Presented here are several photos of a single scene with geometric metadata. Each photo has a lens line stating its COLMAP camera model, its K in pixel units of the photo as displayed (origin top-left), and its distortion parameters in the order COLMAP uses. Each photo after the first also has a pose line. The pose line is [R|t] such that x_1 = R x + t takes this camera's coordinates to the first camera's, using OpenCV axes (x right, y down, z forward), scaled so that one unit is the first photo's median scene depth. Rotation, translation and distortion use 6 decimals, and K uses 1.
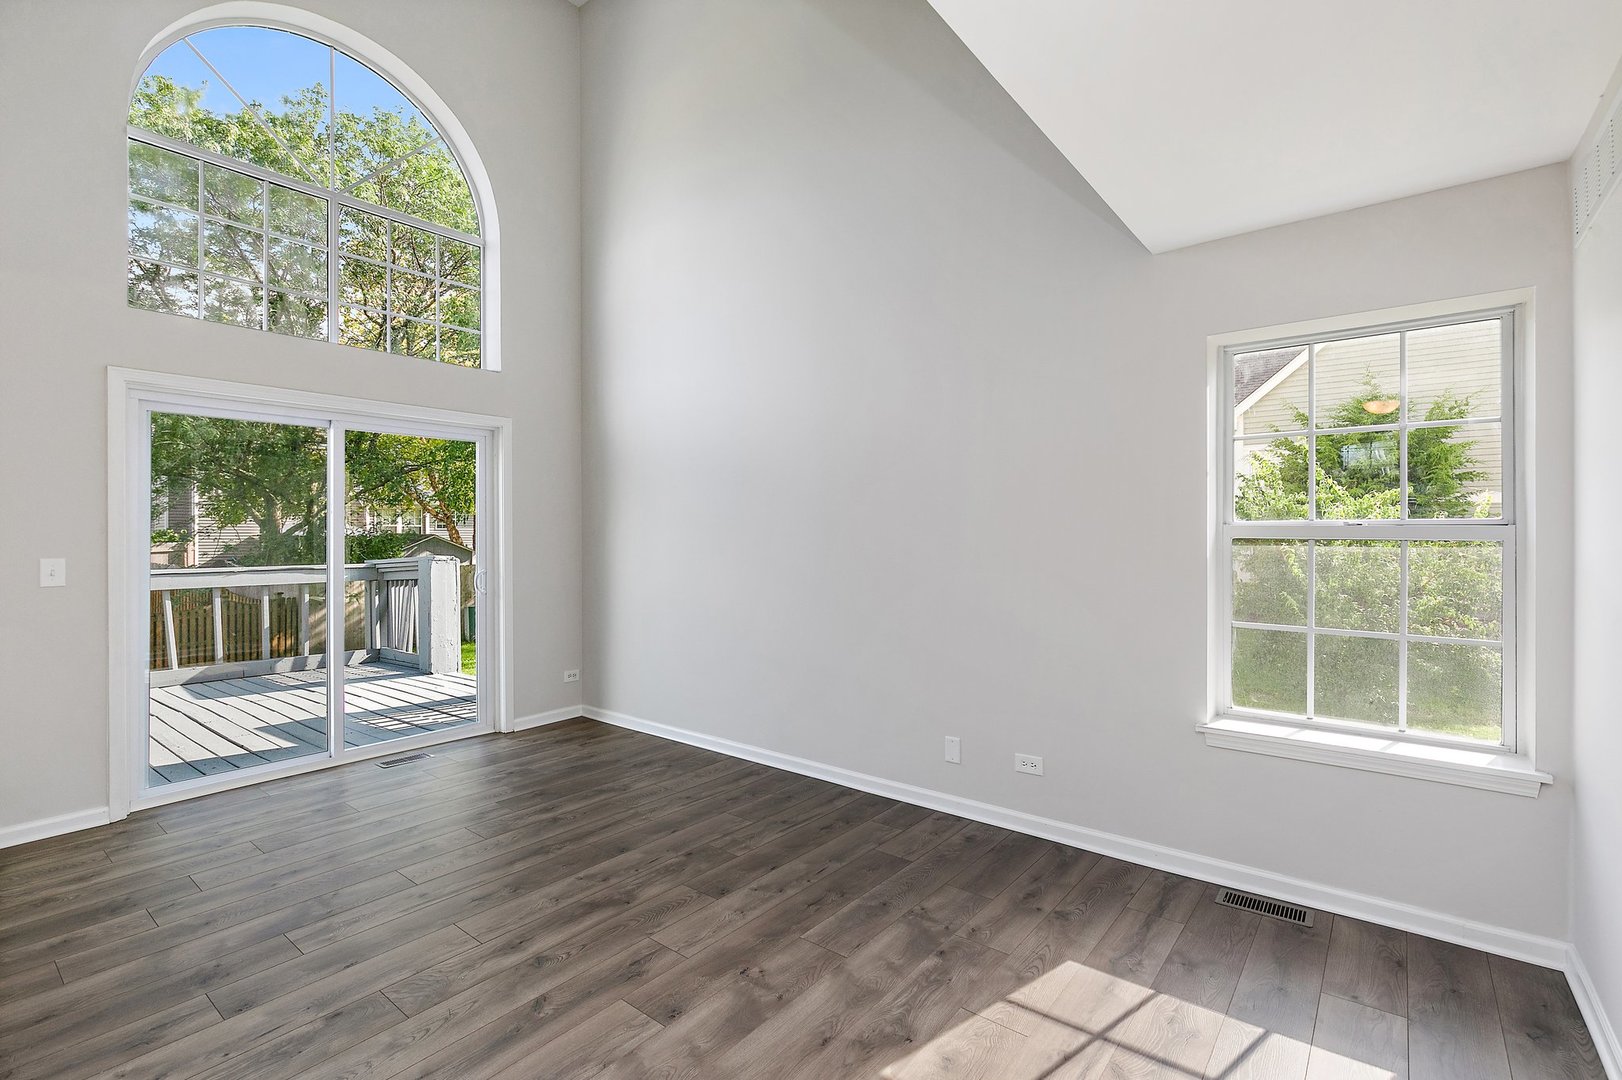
lens RADIAL K [[739.8, 0, 806.8], [0, 739.8, 528.4], [0, 0, 1]] dist [0.002804, 0.000271]
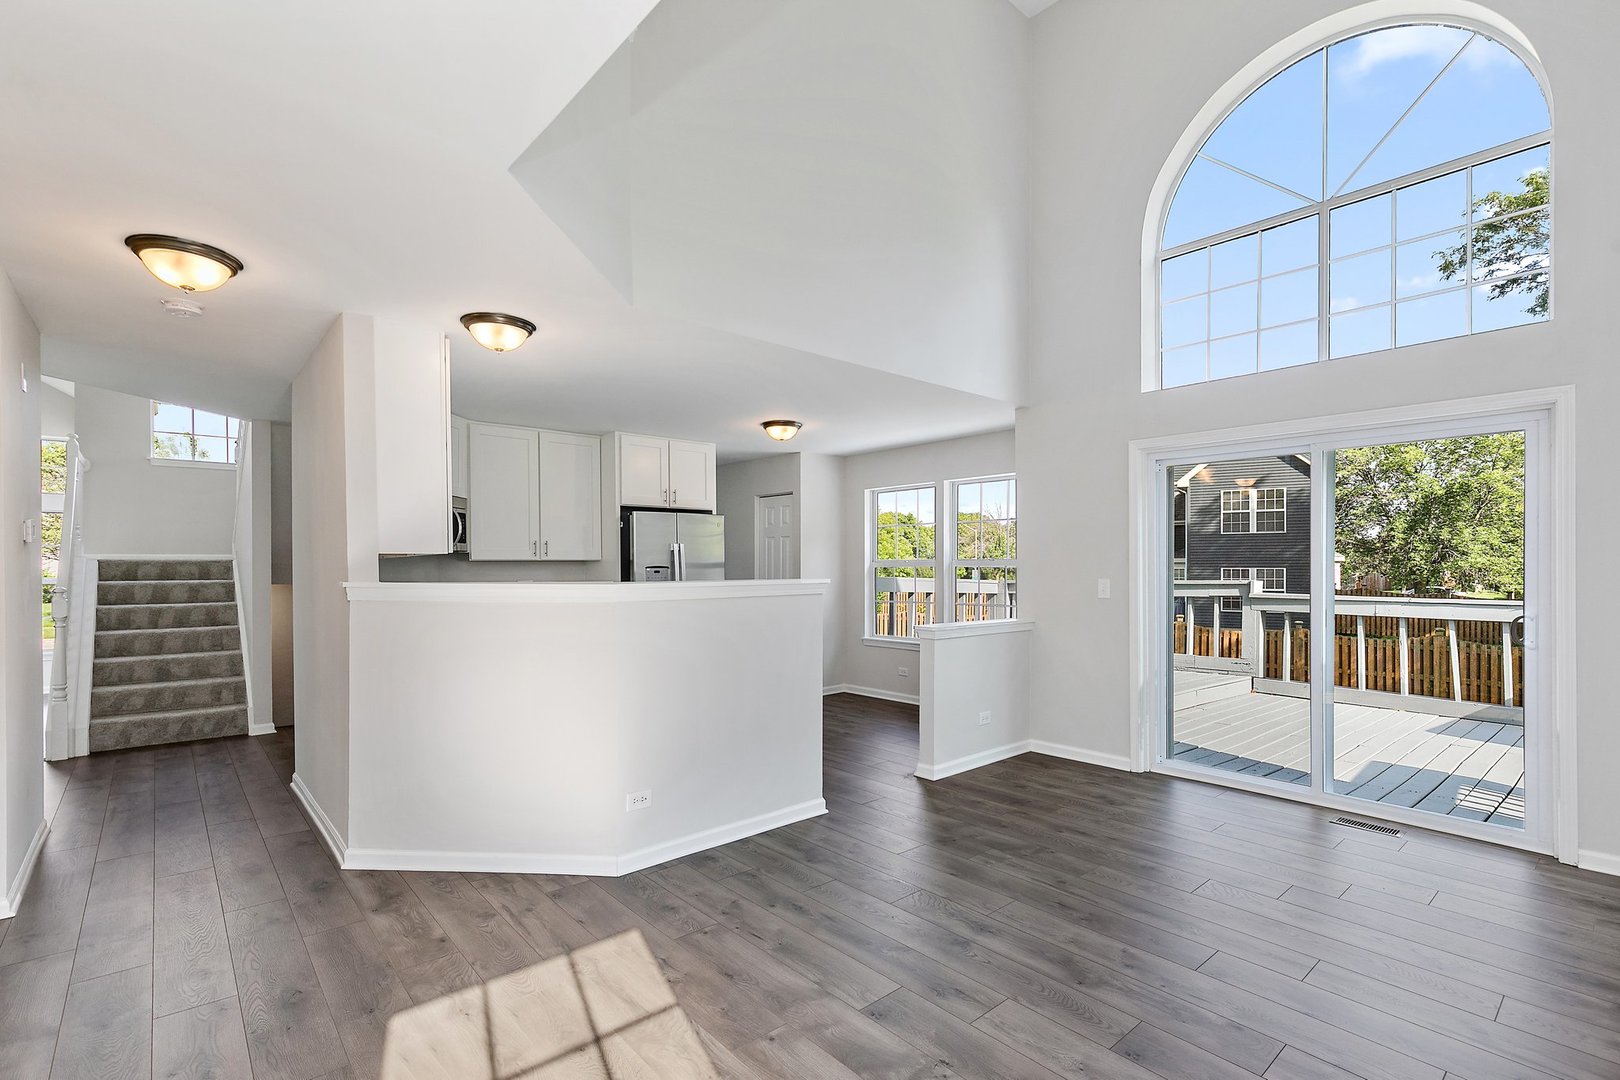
lens RADIAL K [[733.8, 0, 808.5], [0, 733.8, 574.4], [0, 0, 1]] dist [0.001104, 0.000397]
pose [[-0.173338, 0.013158, -0.984774, 0.542828], [0.005523, 0.999908, 0.012388, 0.009583], [0.984847, -0.003291, -0.173395, 0.689439]]
